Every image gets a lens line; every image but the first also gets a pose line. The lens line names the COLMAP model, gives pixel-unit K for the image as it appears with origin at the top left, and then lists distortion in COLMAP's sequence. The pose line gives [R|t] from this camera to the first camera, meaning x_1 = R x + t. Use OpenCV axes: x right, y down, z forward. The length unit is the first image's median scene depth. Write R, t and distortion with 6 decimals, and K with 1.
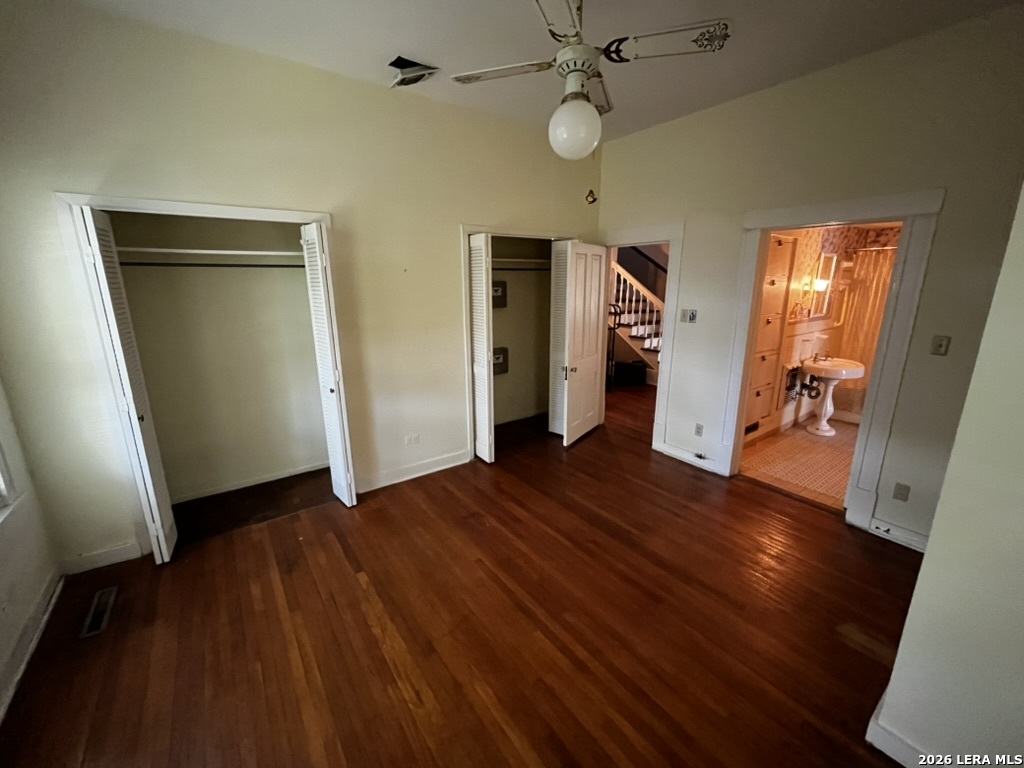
lens RADIAL K [[415.5, 0, 512.0], [0, 415.5, 384.0], [0, 0, 1]] dist [-0.001183, -0.000106]
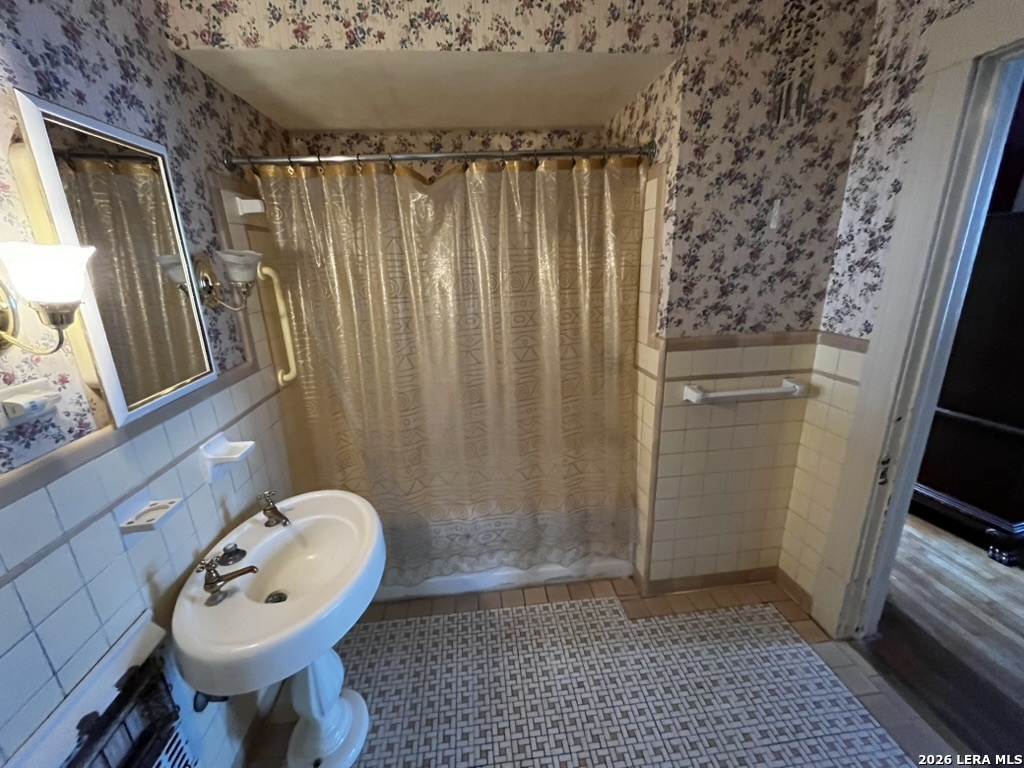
lens RADIAL K [[415.5, 0, 512.0], [0, 415.5, 384.0], [0, 0, 1]] dist [-0.001183, -0.000106]
pose [[0.500380, -0.260157, 0.825795, 0.604260], [0.240844, 0.957968, 0.155860, -0.153464], [-0.831633, 0.120898, 0.542005, 0.663146]]
